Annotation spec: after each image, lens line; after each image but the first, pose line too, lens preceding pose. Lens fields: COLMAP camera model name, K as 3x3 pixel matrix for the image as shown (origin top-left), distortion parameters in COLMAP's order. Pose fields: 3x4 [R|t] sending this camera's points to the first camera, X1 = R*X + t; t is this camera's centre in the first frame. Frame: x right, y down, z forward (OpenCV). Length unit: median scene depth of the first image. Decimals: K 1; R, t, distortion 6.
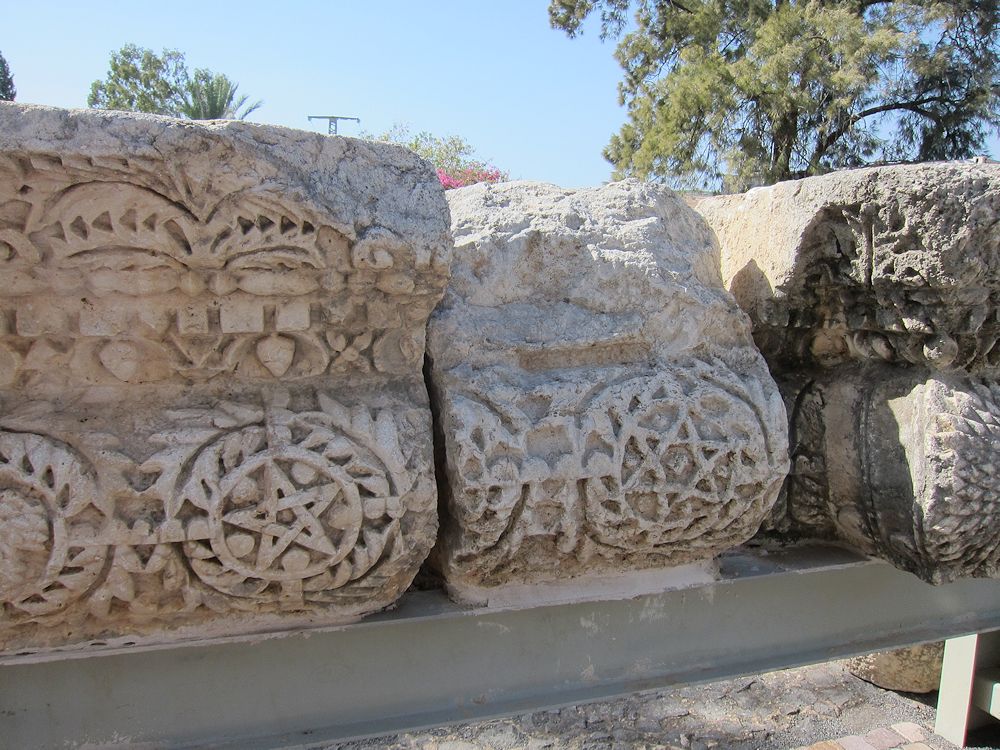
lens RADIAL K [[843.3, 0, 499.7], [0, 843.3, 369.4], [0, 0, 1]] dist [-0.058193, 0.021875]
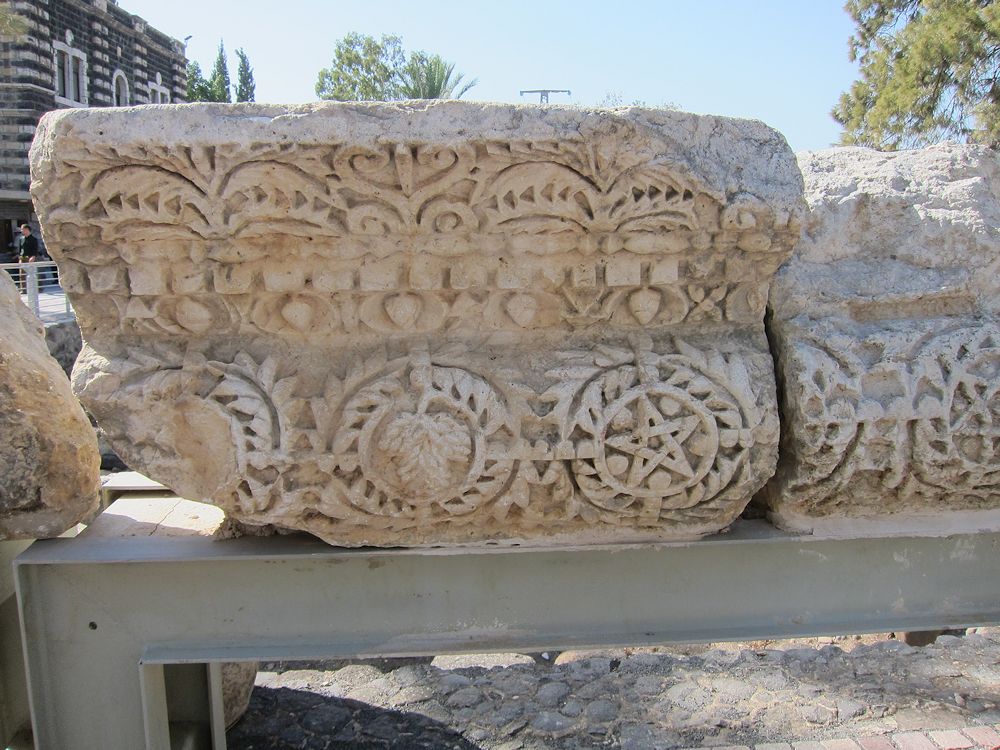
lens RADIAL K [[843.3, 0, 501.5], [0, 843.3, 371.3], [0, 0, 1]] dist [-0.058193, 0.021875]
pose [[0.970988, 0.012653, -0.238795, -0.167057], [-0.004231, 0.999352, 0.035749, 0.031397], [0.239092, -0.033701, 0.970412, -0.178673]]
